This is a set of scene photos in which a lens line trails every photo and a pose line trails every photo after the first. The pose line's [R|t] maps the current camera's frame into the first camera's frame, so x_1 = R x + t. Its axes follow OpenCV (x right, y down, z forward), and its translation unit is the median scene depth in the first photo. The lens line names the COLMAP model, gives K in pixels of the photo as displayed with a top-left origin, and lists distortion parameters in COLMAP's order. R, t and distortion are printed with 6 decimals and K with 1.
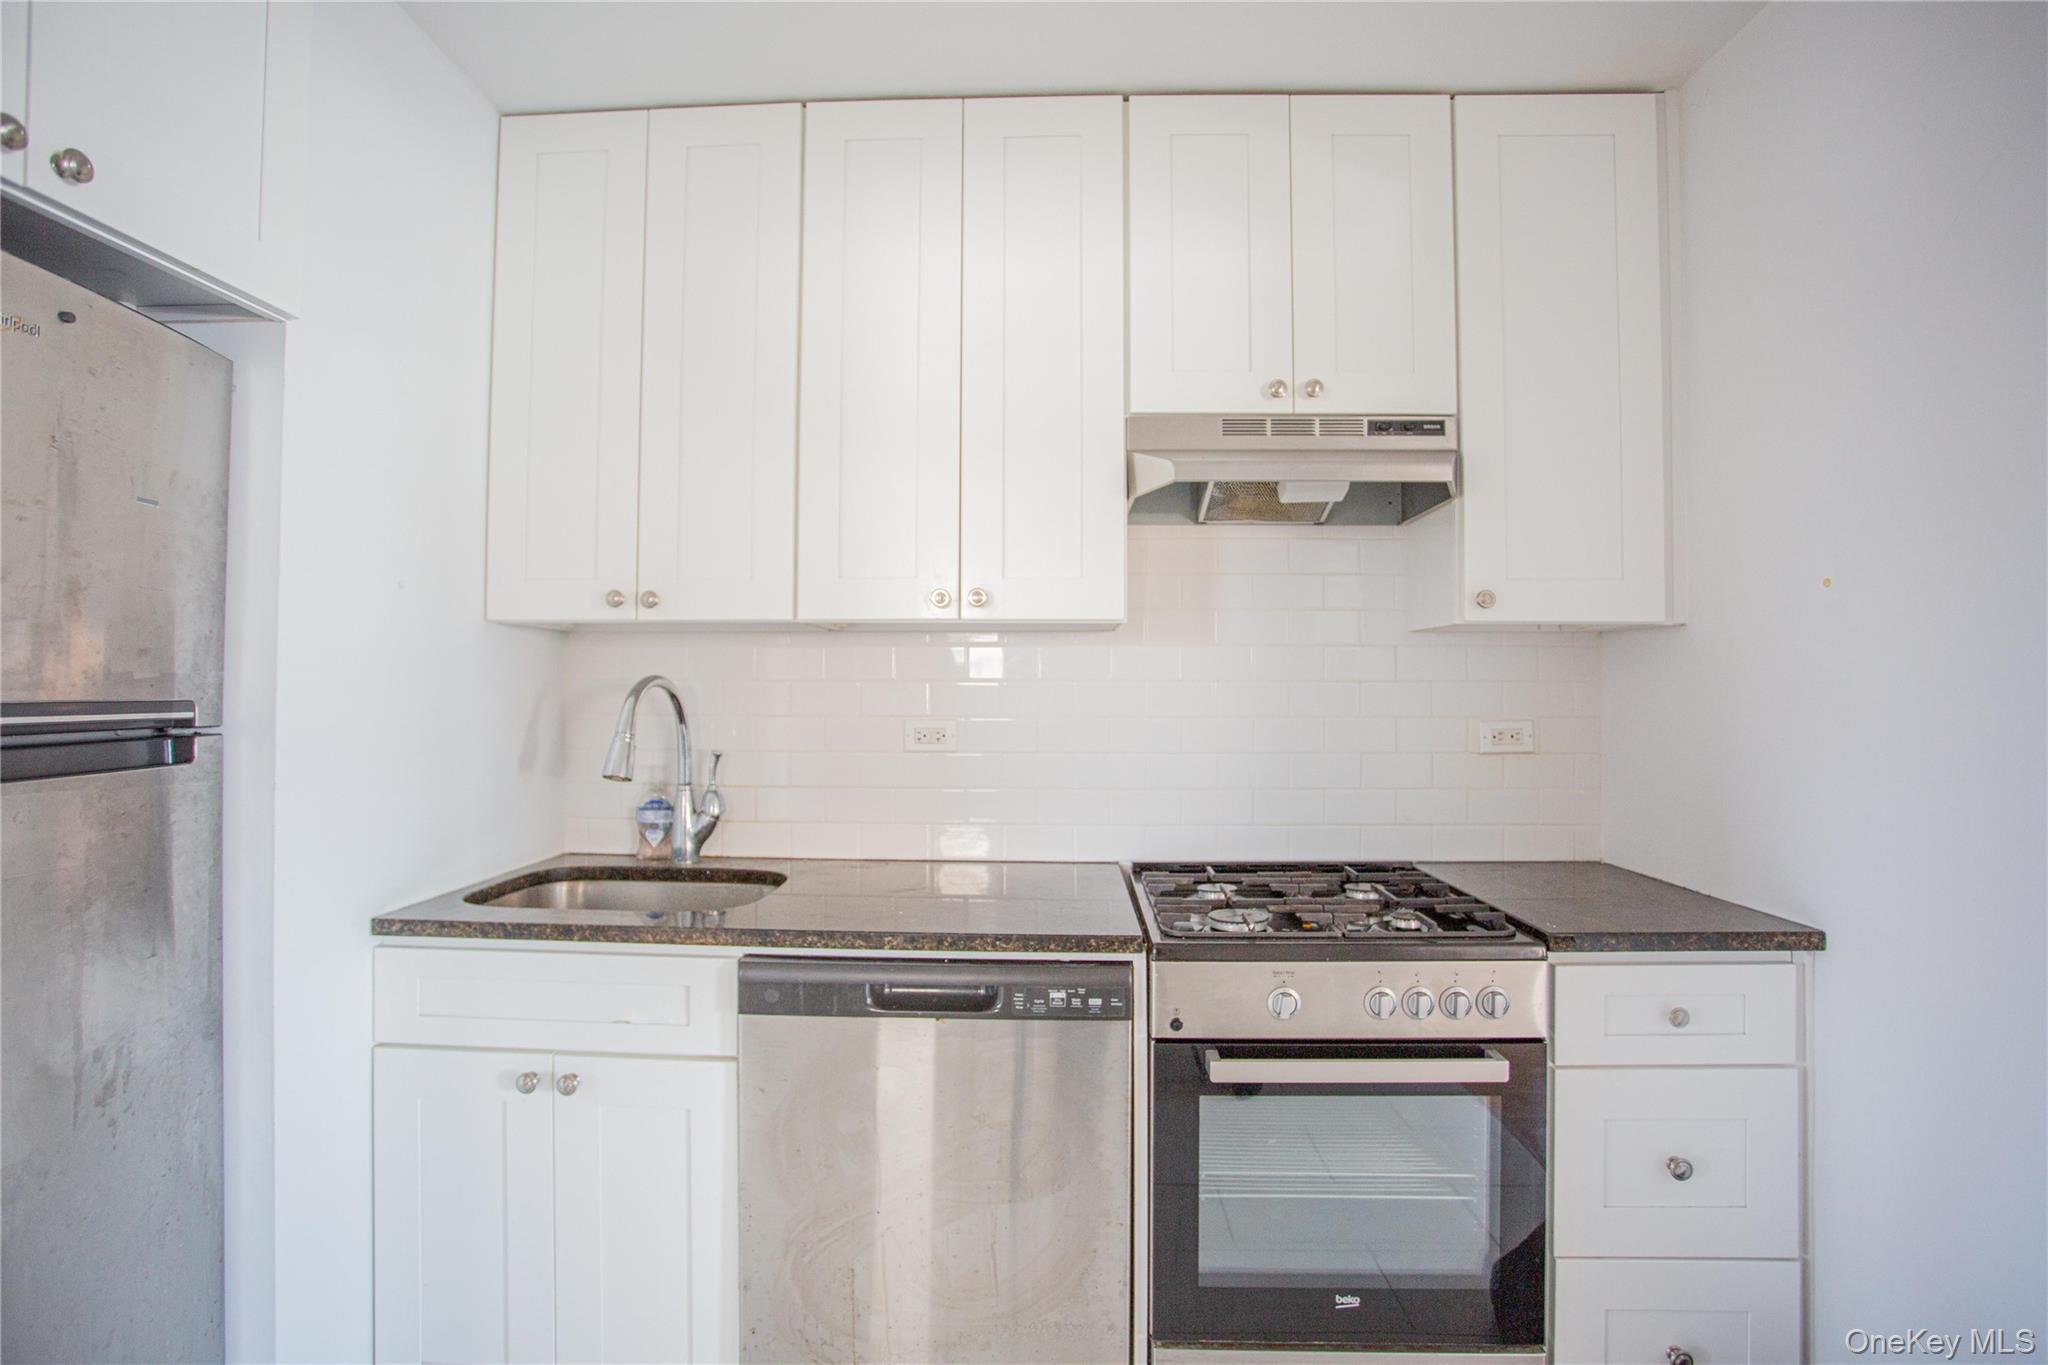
lens RADIAL K [[998.6, 0, 1022.0], [0, 998.6, 673.0], [0, 0, 1]] dist [-0.079485, 0.032837]
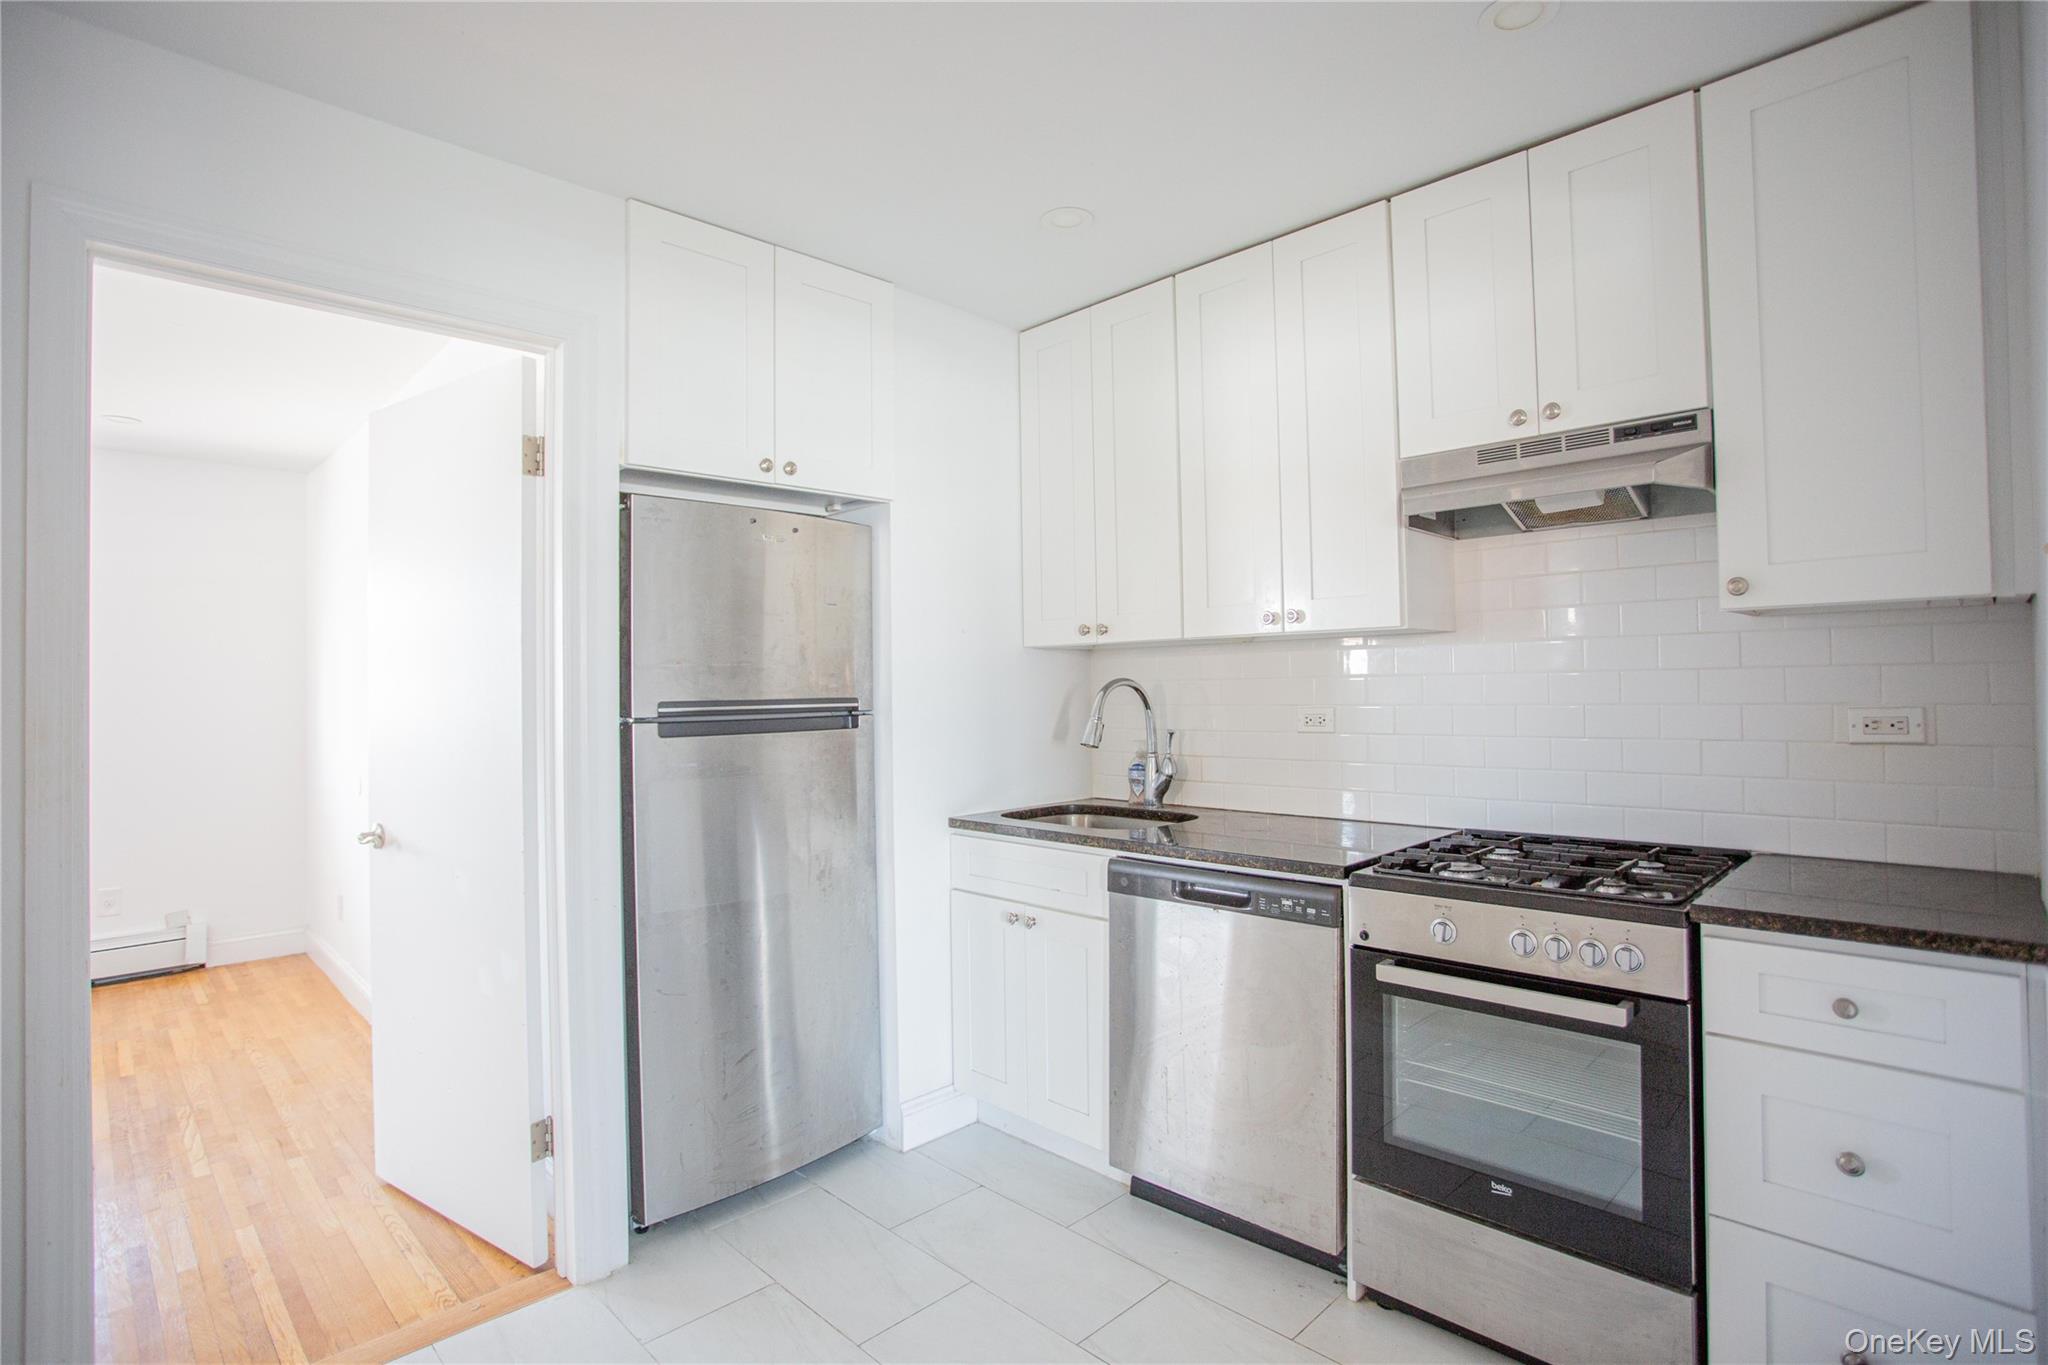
lens RADIAL K [[998.6, 0, 1022.0], [0, 998.6, 673.0], [0, 0, 1]] dist [-0.079485, 0.032837]
pose [[0.730298, -0.024407, -0.682693, 0.706660], [0.028366, 0.999583, -0.005392, -0.002130], [0.682540, -0.015427, 0.730686, -0.264468]]
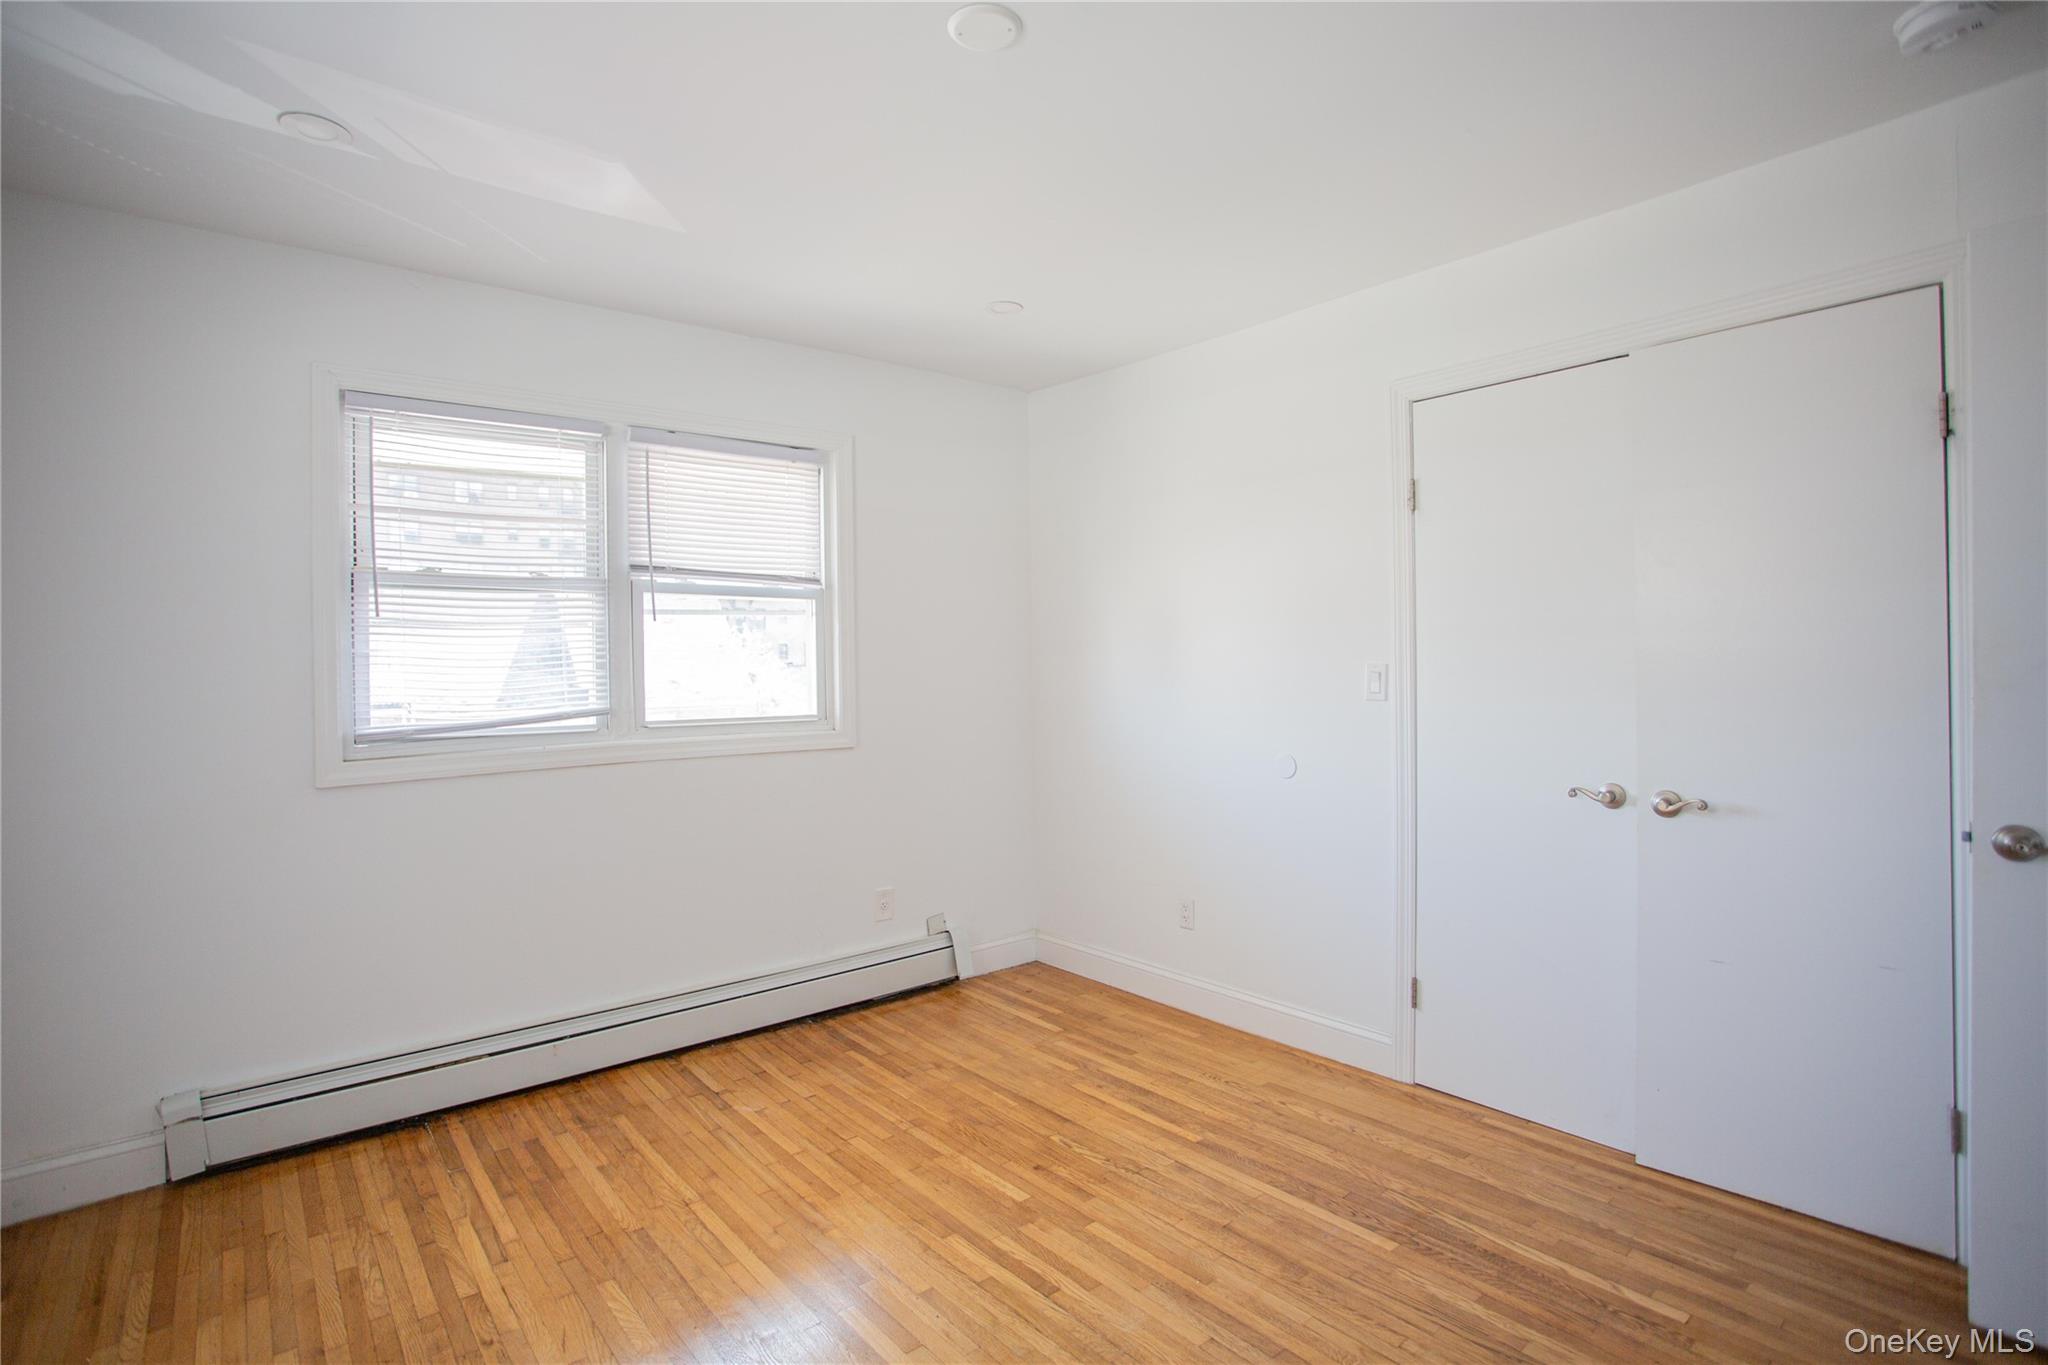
lens RADIAL K [[998.1, 0, 1027.3], [0, 998.1, 673.5], [0, 0, 1]] dist [-0.072698, 0.033952]
pose [[0.663782, -0.006111, -0.747901, -1.181540], [0.031930, 0.999286, 0.020174, -0.027664], [0.747244, -0.037272, 0.663503, -1.441511]]
